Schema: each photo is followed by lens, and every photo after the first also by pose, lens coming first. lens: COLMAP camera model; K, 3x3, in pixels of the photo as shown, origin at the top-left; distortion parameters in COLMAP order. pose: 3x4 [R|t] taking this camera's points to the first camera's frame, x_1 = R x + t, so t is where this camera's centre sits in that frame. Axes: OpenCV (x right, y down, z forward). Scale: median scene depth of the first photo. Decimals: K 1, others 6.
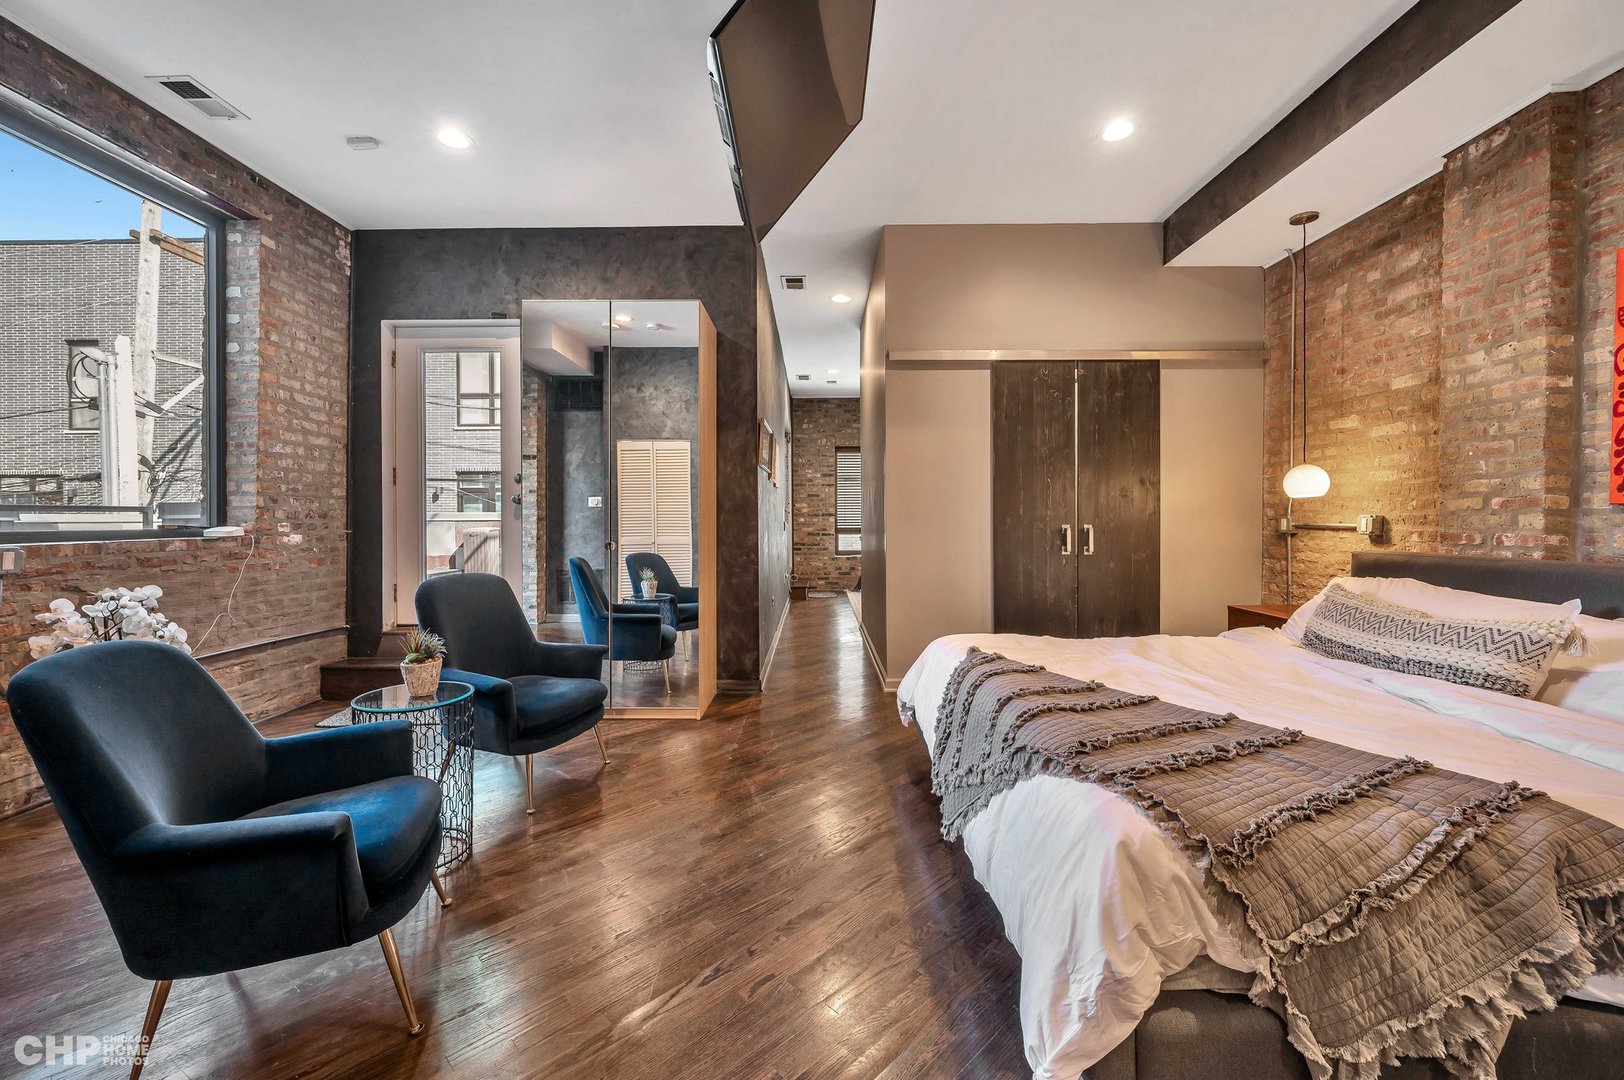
lens RADIAL K [[645.3, 0, 815.8], [0, 645.3, 528.4], [0, 0, 1]] dist [-0.002789, 0.000216]
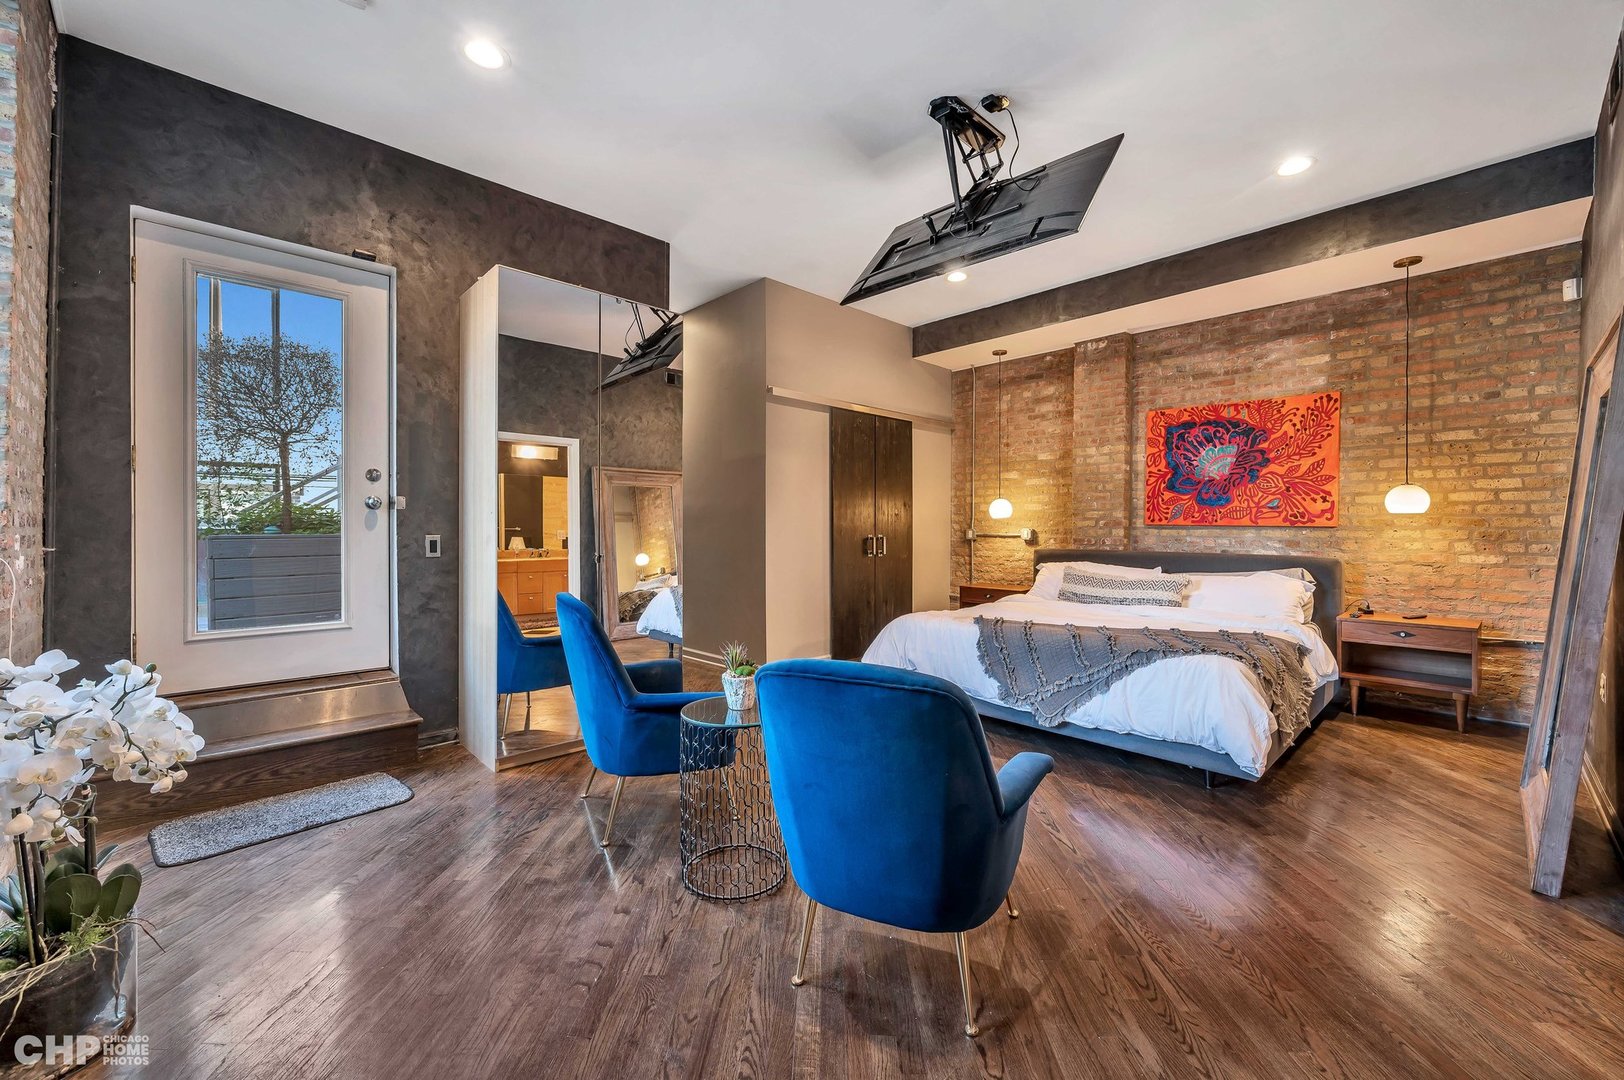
lens RADIAL K [[641.0, 0, 812.0], [0, 641.0, 540.0], [0, 0, 1]] dist [-0.002419, -0.000269]
pose [[0.720100, -0.007807, 0.693826, -0.796694], [0.006667, 0.999968, 0.004333, -0.001199], [-0.693838, 0.001505, 0.720129, 0.138845]]
